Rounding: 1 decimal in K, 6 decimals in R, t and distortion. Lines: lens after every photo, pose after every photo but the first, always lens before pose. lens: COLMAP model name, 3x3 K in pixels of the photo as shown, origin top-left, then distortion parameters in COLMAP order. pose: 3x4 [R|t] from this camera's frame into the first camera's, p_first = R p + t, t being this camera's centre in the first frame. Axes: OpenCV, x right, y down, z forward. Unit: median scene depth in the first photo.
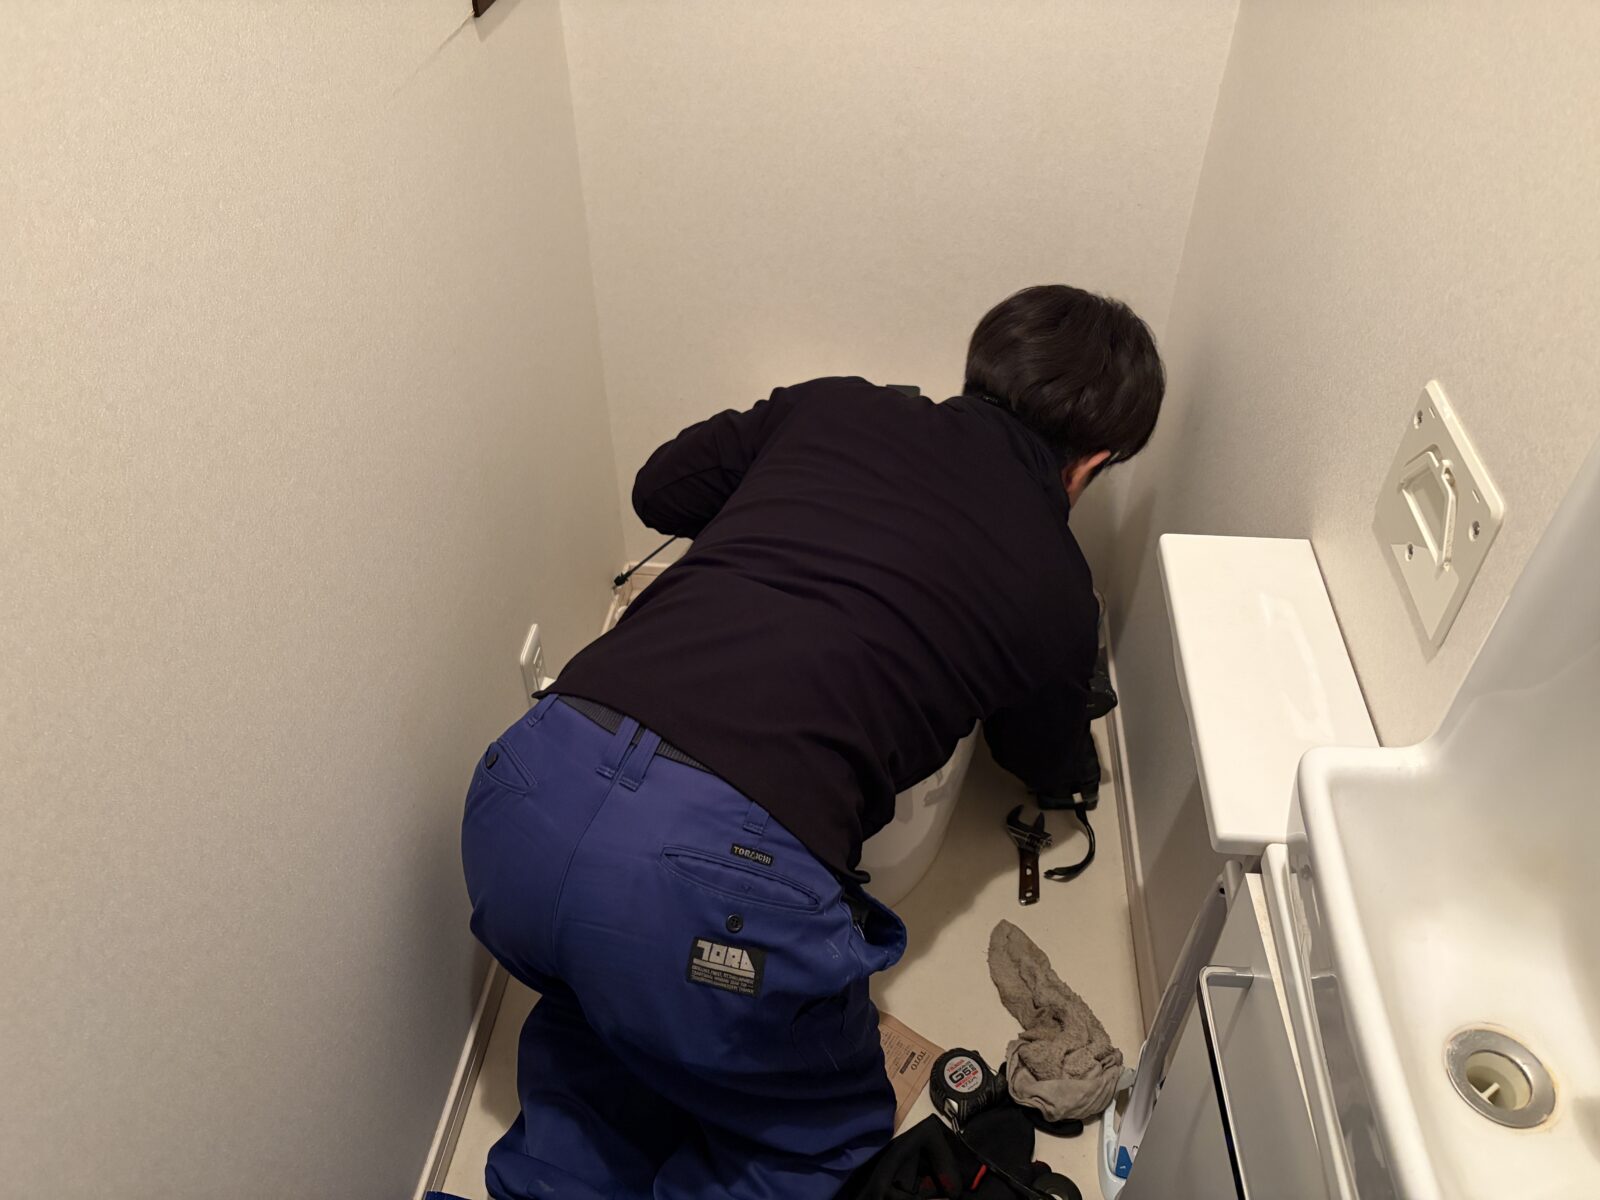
lens RADIAL K [[1211.0, 0, 801.0], [0, 1211.0, 601.0], [0, 0, 1]] dist [-0.001204, -0.000092]
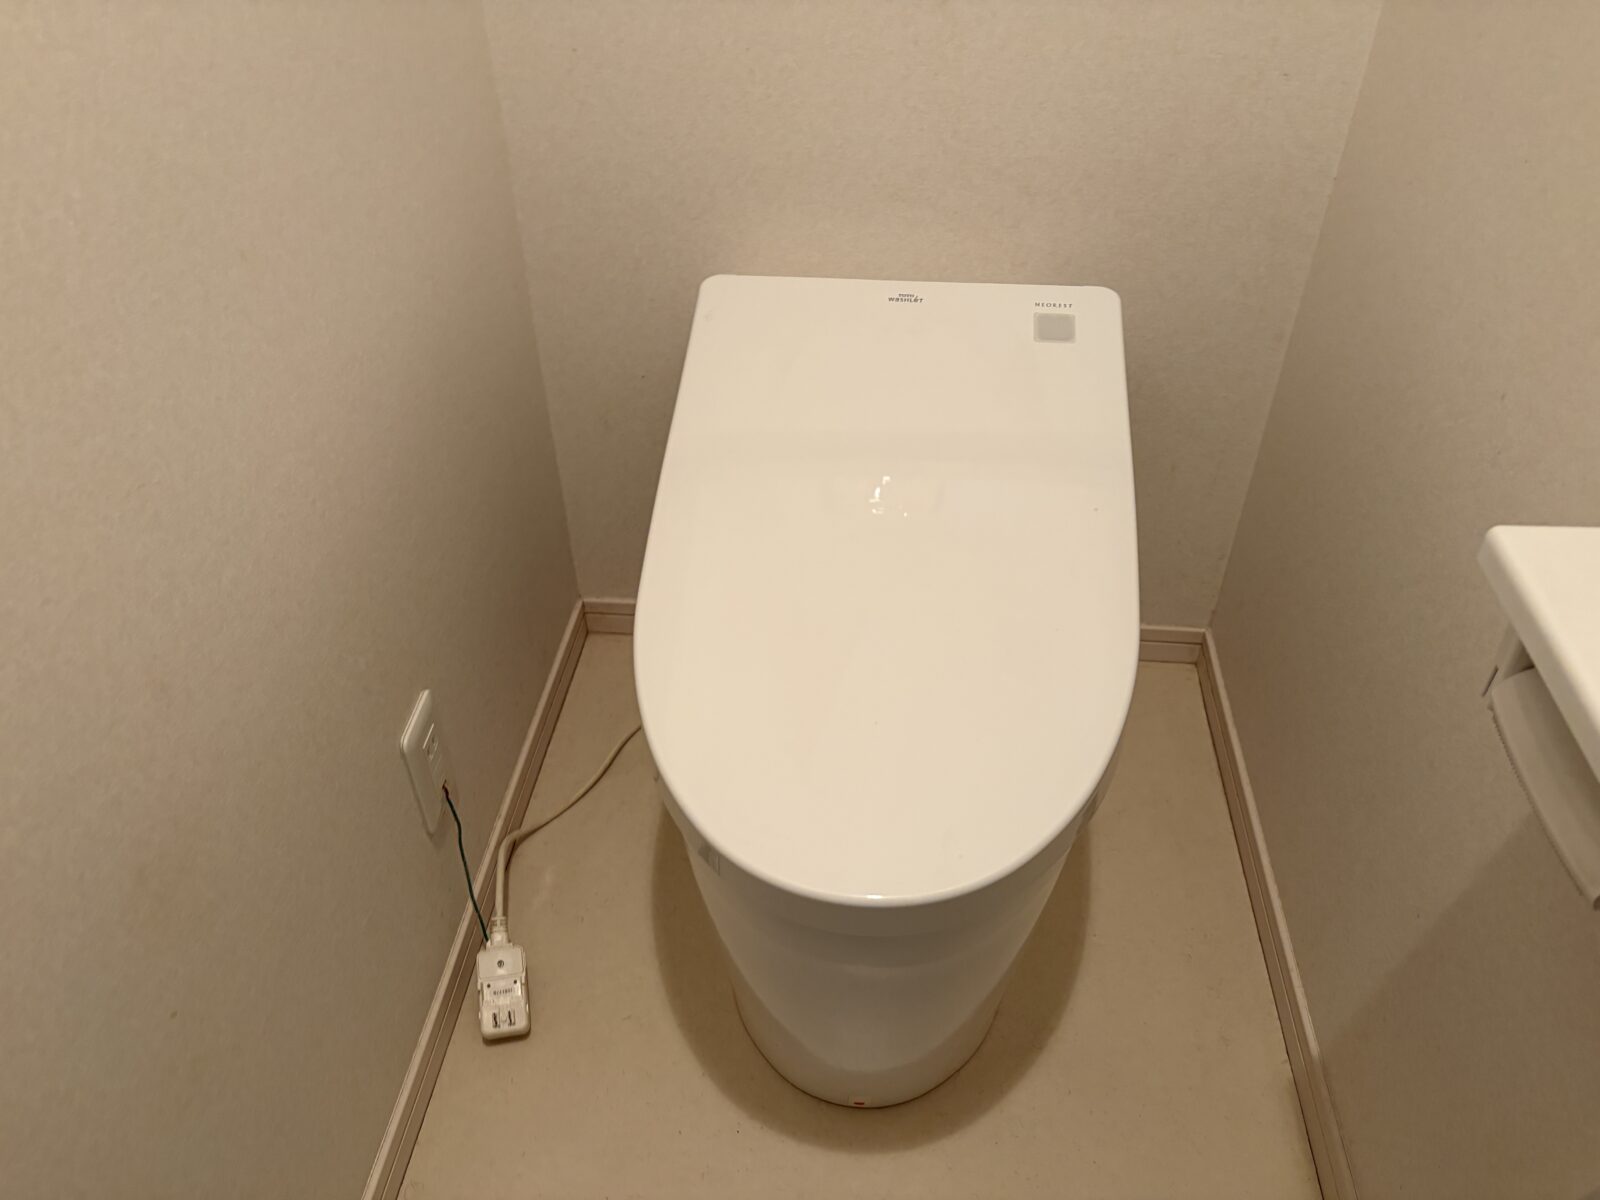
lens RADIAL K [[1211.0, 0, 801.2], [0, 1211.0, 597.9], [0, 0, 1]] dist [-0.001204, -0.000092]
pose [[0.999831, -0.018032, 0.003479, -0.008413], [0.018129, 0.999379, -0.030201, -0.008677], [-0.002932, 0.030259, 0.999538, 0.307825]]
